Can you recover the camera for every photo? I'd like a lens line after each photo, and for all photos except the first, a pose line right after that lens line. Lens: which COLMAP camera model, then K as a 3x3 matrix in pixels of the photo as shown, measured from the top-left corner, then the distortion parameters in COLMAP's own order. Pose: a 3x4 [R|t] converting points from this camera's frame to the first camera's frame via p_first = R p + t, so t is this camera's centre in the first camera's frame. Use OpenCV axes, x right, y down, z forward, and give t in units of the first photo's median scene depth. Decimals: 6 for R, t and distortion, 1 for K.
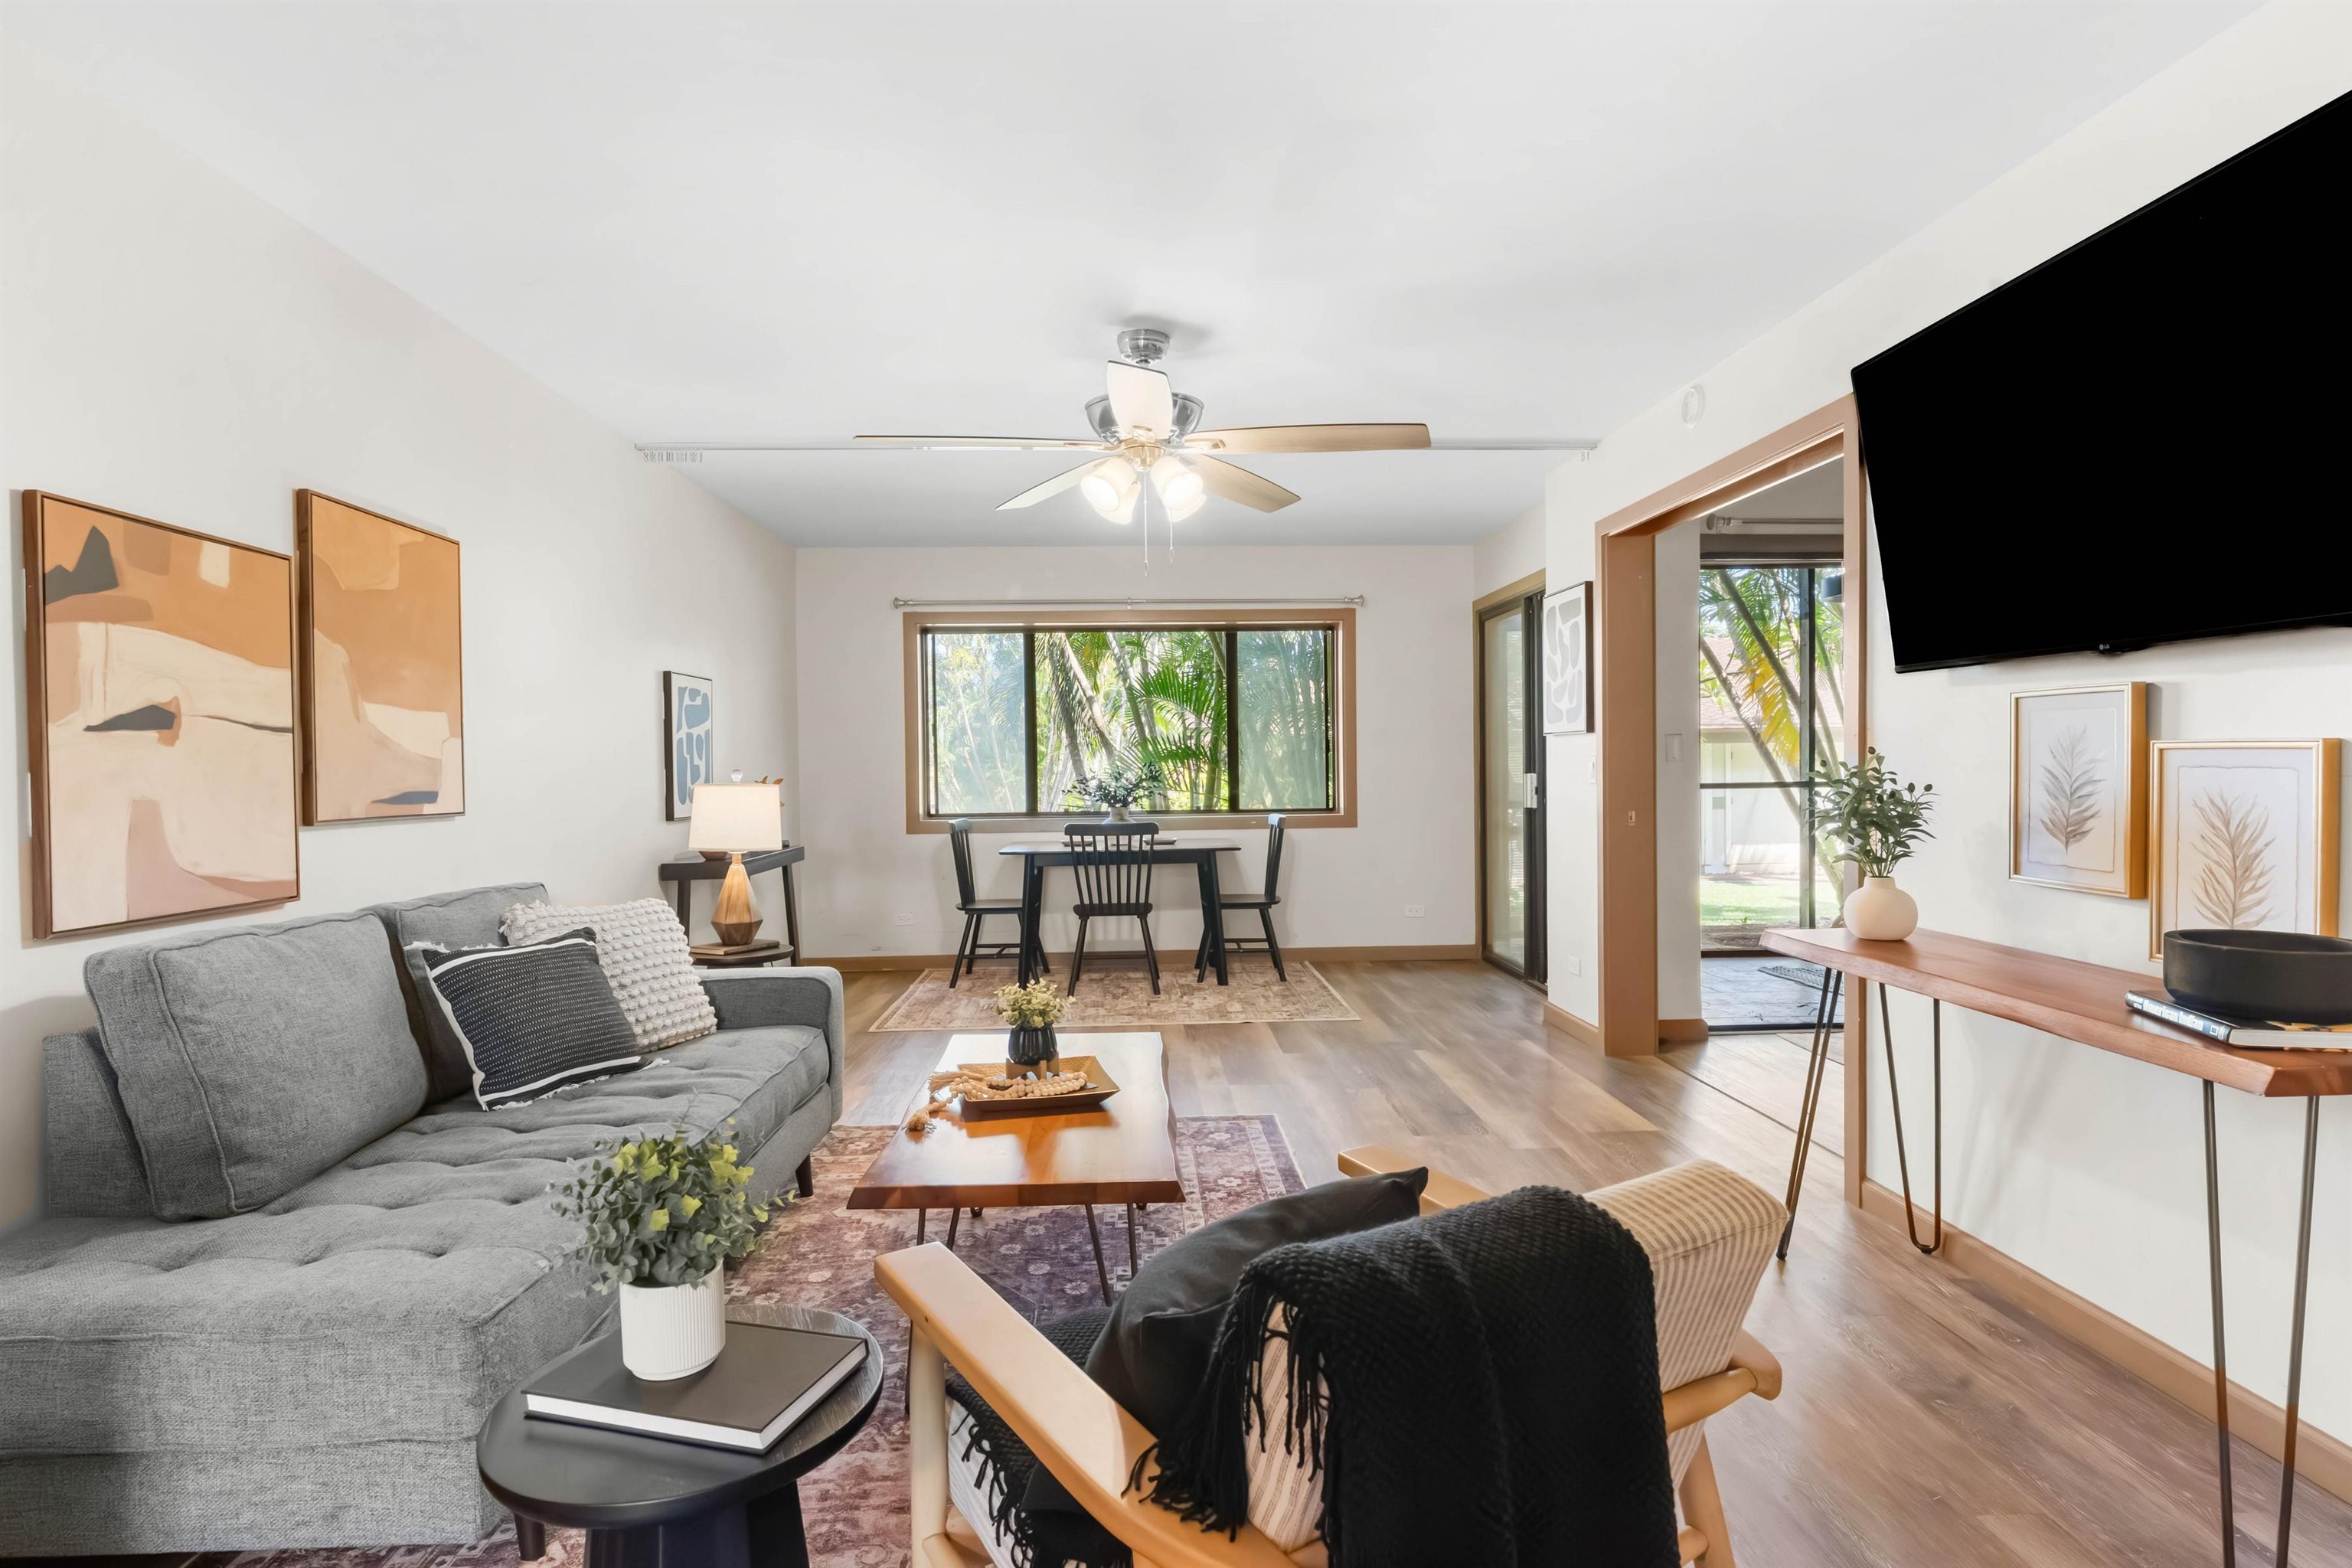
lens RADIAL K [[1143.5, 0, 1181.9], [0, 1143.5, 822.0], [0, 0, 1]] dist [-0.000605, -0.000462]
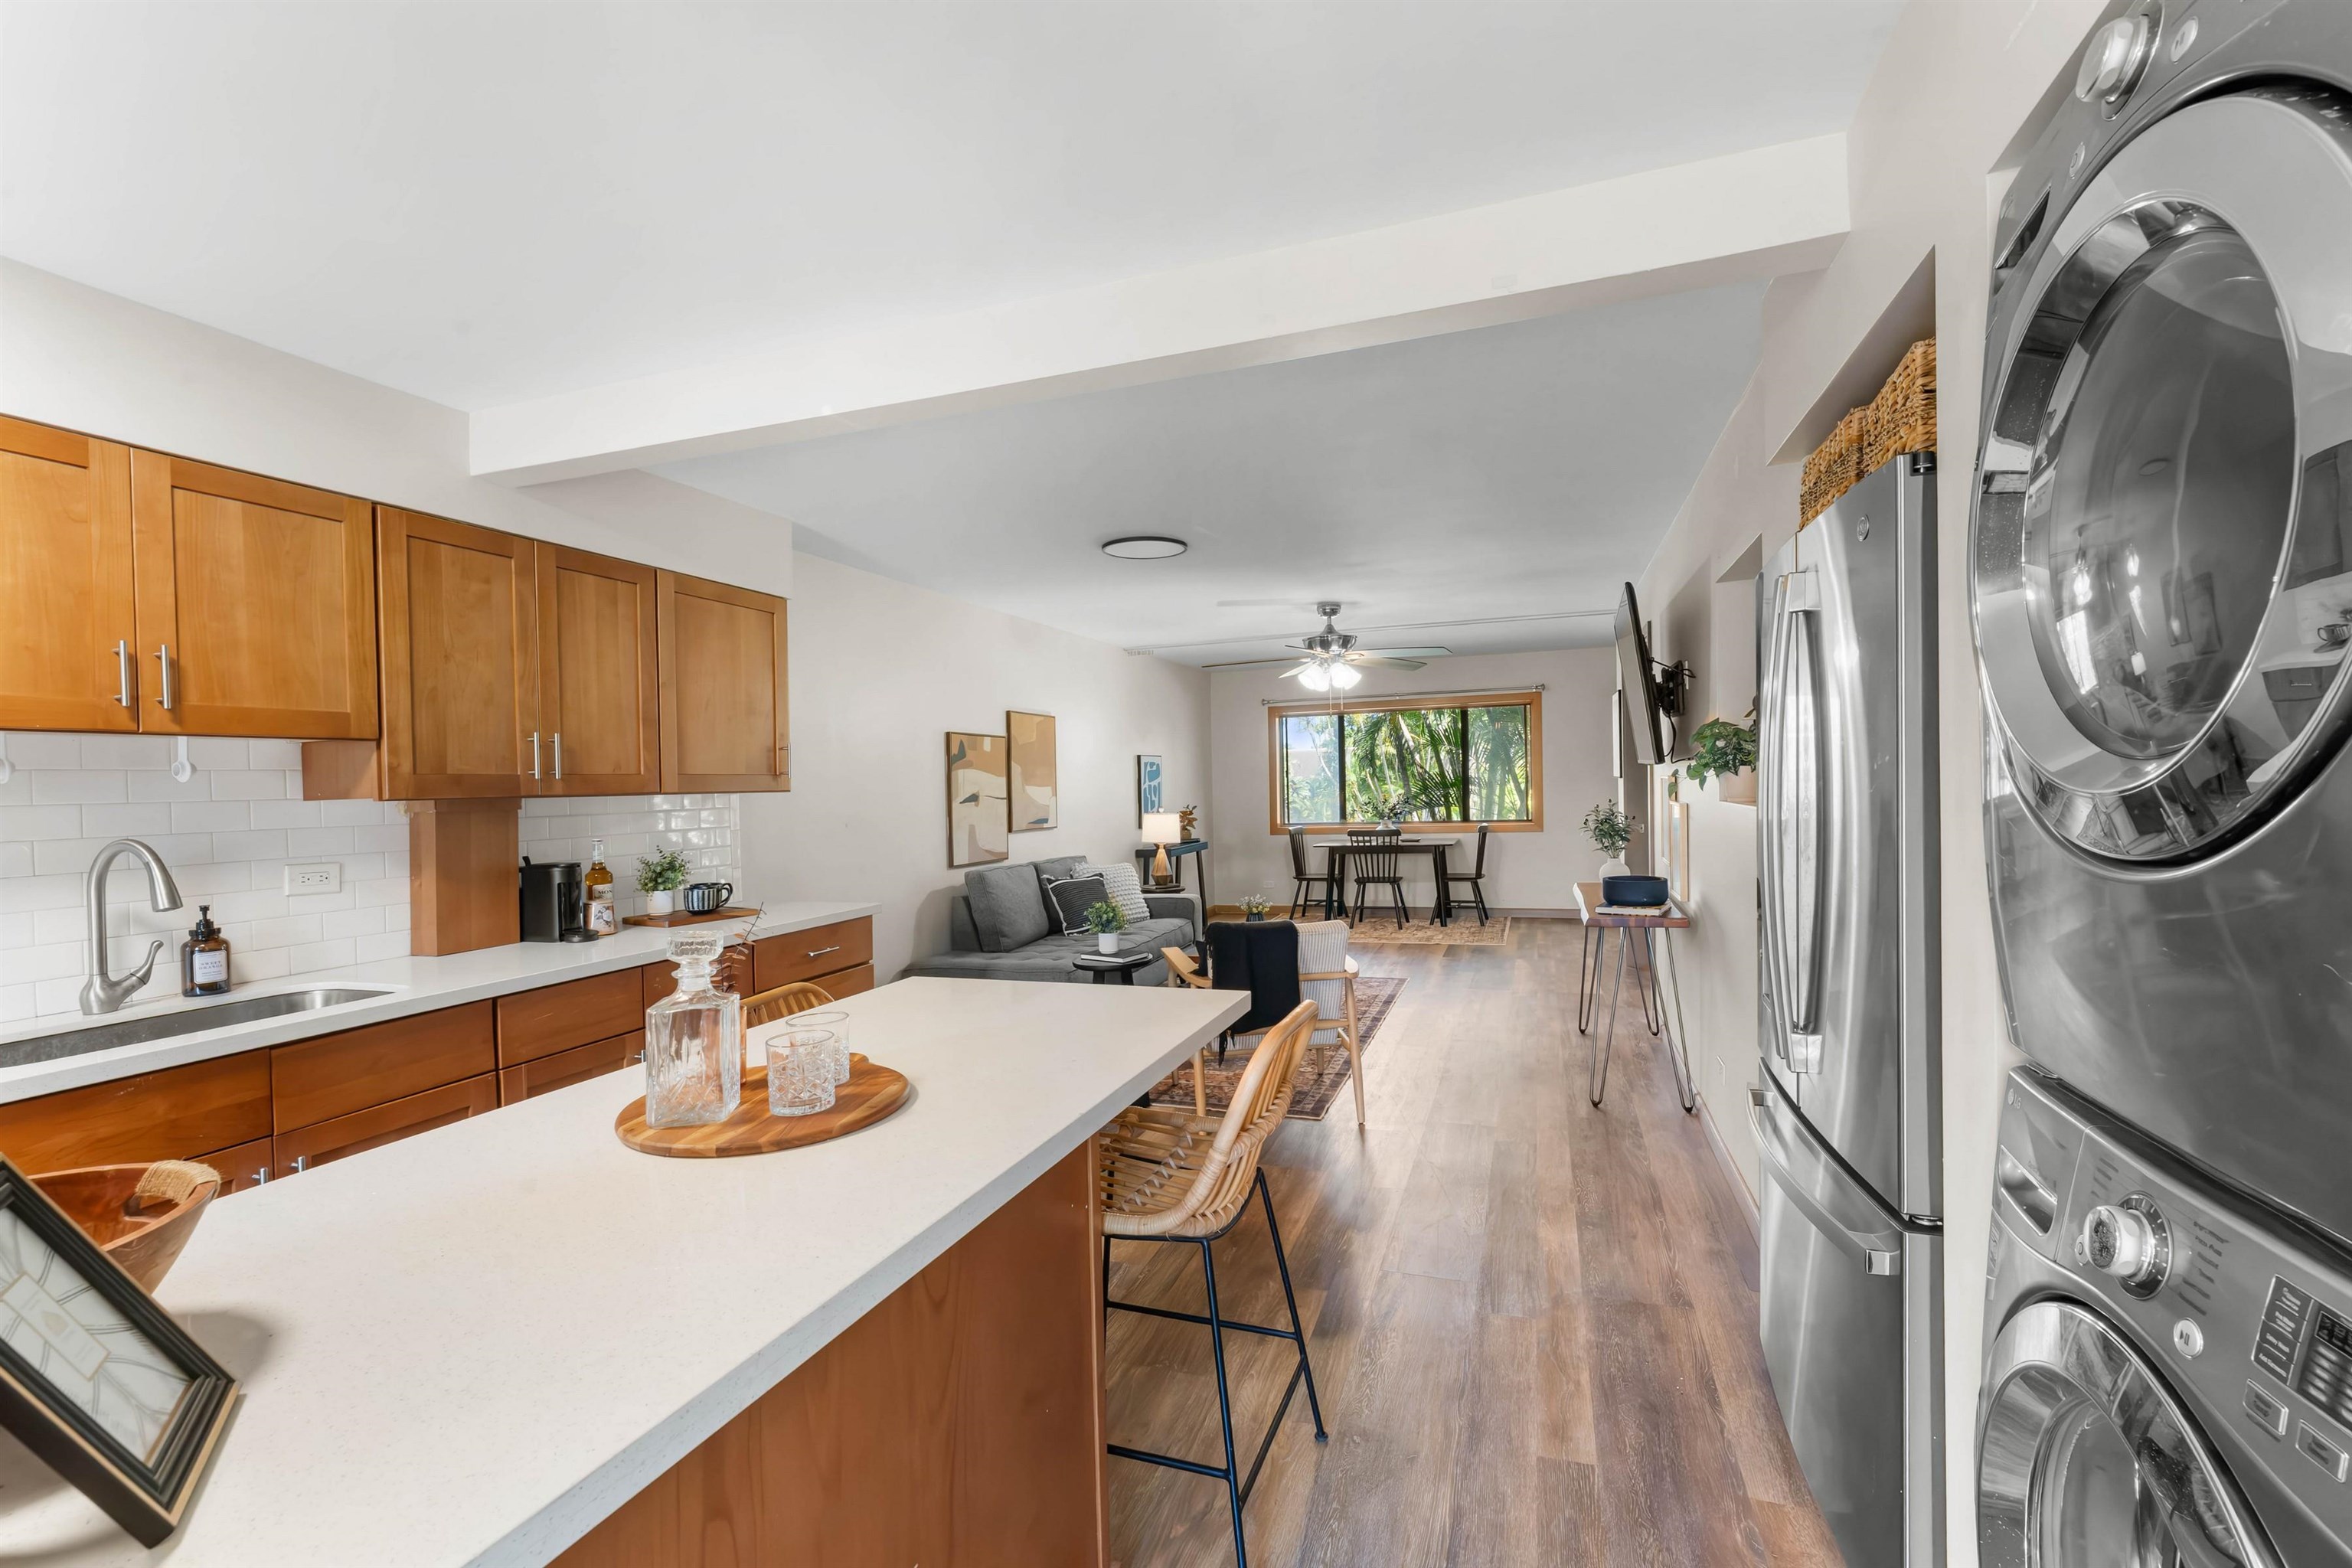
lens RADIAL K [[1033.7, 0, 1176.0], [0, 1033.7, 784.0], [0, 0, 1]] dist [0.001406, 0.000357]
pose [[0.911711, -0.019196, -0.410384, 0.485628], [0.003489, 0.999234, -0.038988, -0.012230], [0.410818, 0.034114, 0.911079, -0.862730]]
